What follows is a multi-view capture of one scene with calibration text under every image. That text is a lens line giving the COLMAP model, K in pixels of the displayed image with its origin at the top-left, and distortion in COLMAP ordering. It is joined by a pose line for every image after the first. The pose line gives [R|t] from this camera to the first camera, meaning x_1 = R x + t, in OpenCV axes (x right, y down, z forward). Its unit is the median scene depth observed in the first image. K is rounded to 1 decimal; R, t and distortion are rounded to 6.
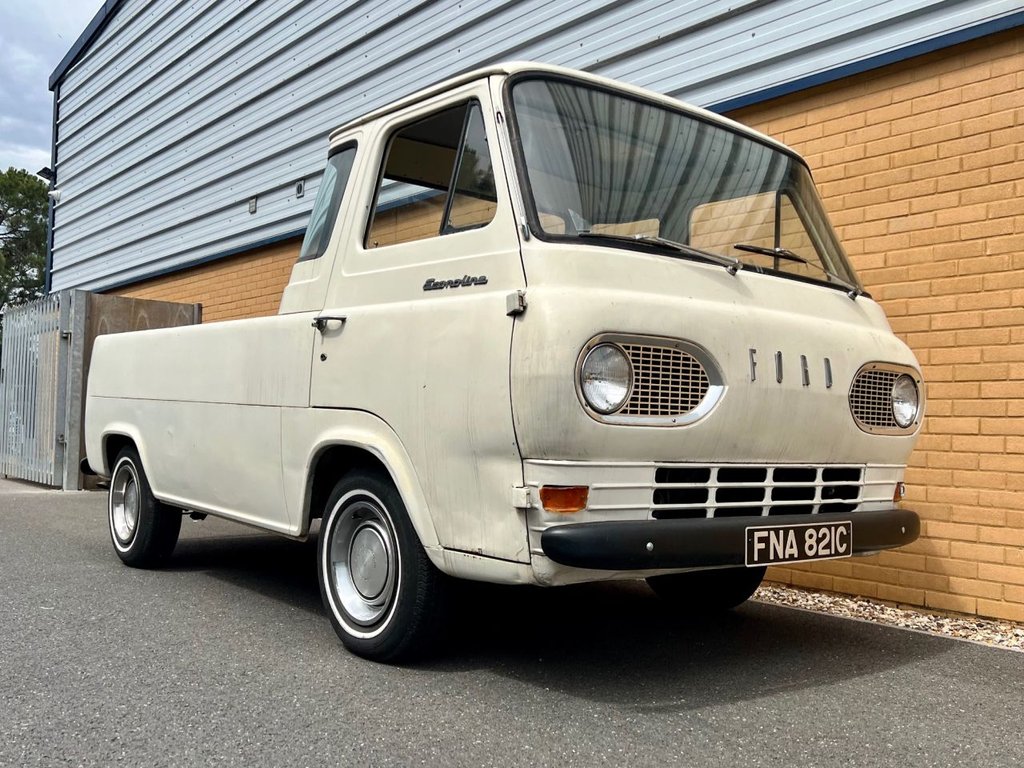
lens RADIAL K [[966.0, 0, 533.8], [0, 966.0, 427.9], [0, 0, 1]] dist [0.083936, -0.146333]
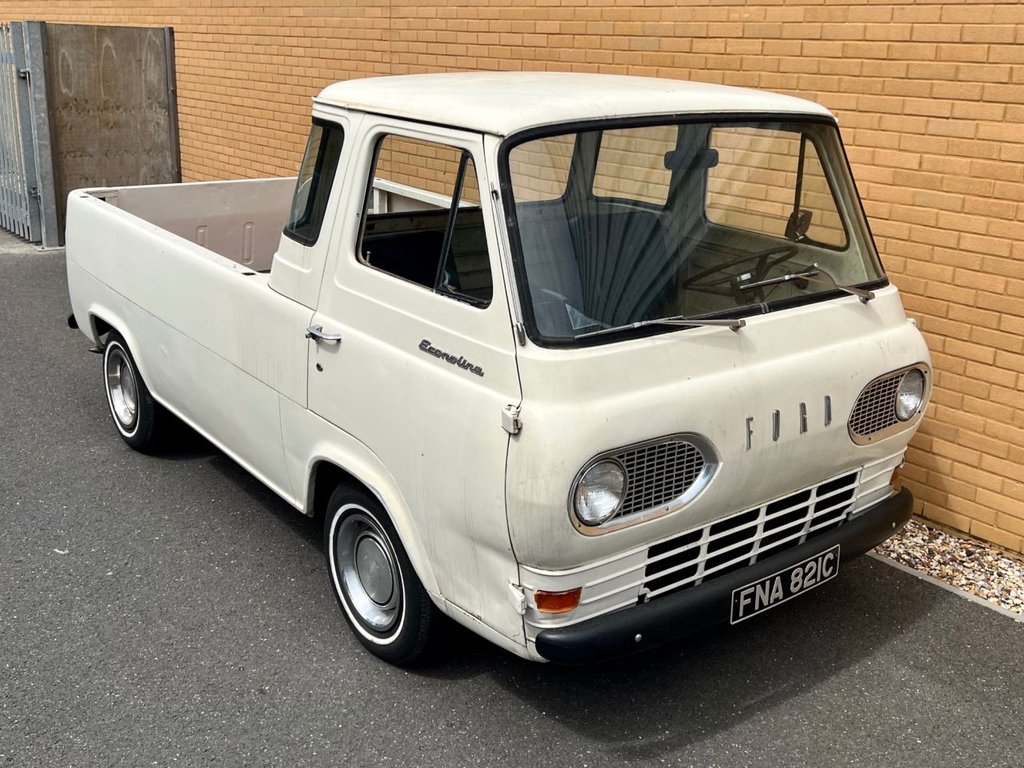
lens RADIAL K [[1053.7, 0, 574.6], [0, 1053.7, 344.4], [0, 0, 1]] dist [0.089492, -0.138101]
pose [[0.999858, 0.006187, 0.015687, 0.026167], [-0.010313, 0.960373, 0.278529, -0.448431], [-0.013342, -0.278651, 0.960300, -0.025213]]
